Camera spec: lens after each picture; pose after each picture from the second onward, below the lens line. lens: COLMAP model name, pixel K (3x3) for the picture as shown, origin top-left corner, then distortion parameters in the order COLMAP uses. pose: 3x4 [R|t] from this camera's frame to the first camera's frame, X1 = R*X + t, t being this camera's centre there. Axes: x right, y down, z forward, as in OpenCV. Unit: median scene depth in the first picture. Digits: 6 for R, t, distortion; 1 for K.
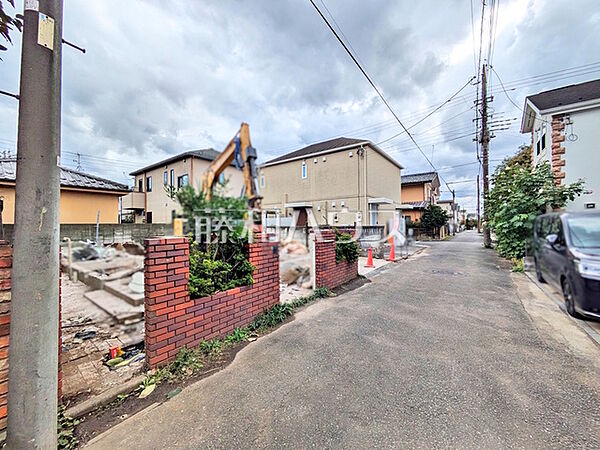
lens RADIAL K [[236.7, 0, 300.0], [0, 236.7, 225.0], [0, 0, 1]] dist [-0.002311, 0.002393]
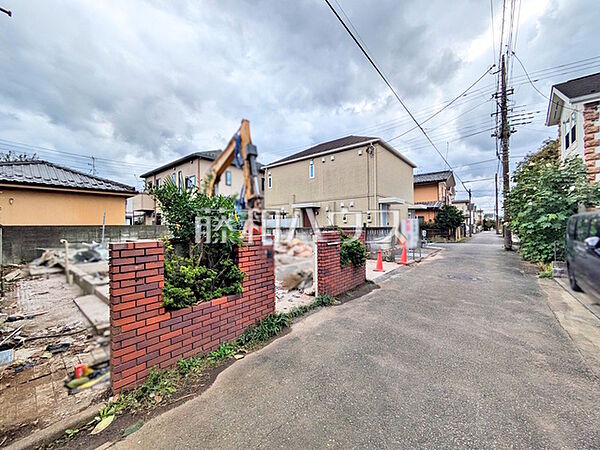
lens RADIAL K [[236.7, 0, 300.0], [0, 236.7, 225.0], [0, 0, 1]] dist [-0.002311, 0.002393]
pose [[0.998911, -0.002167, -0.046610, 0.027959], [0.001945, 0.999986, -0.004820, -0.000519], [0.046620, 0.004724, 0.998902, 0.054721]]
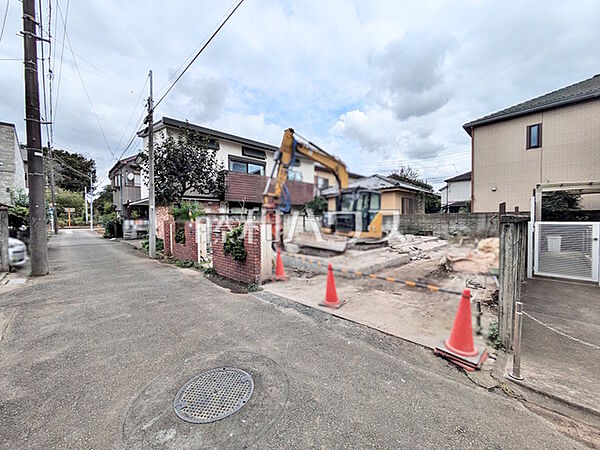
lens RADIAL K [[236.7, 0, 300.0], [0, 236.7, 225.0], [0, 0, 1]] dist [-0.002311, 0.002393]
pose [[-0.146894, 0.034299, -0.988557, 0.851309], [0.011077, 0.999393, 0.033029, 0.003243], [0.989090, -0.006098, -0.147185, 1.122131]]
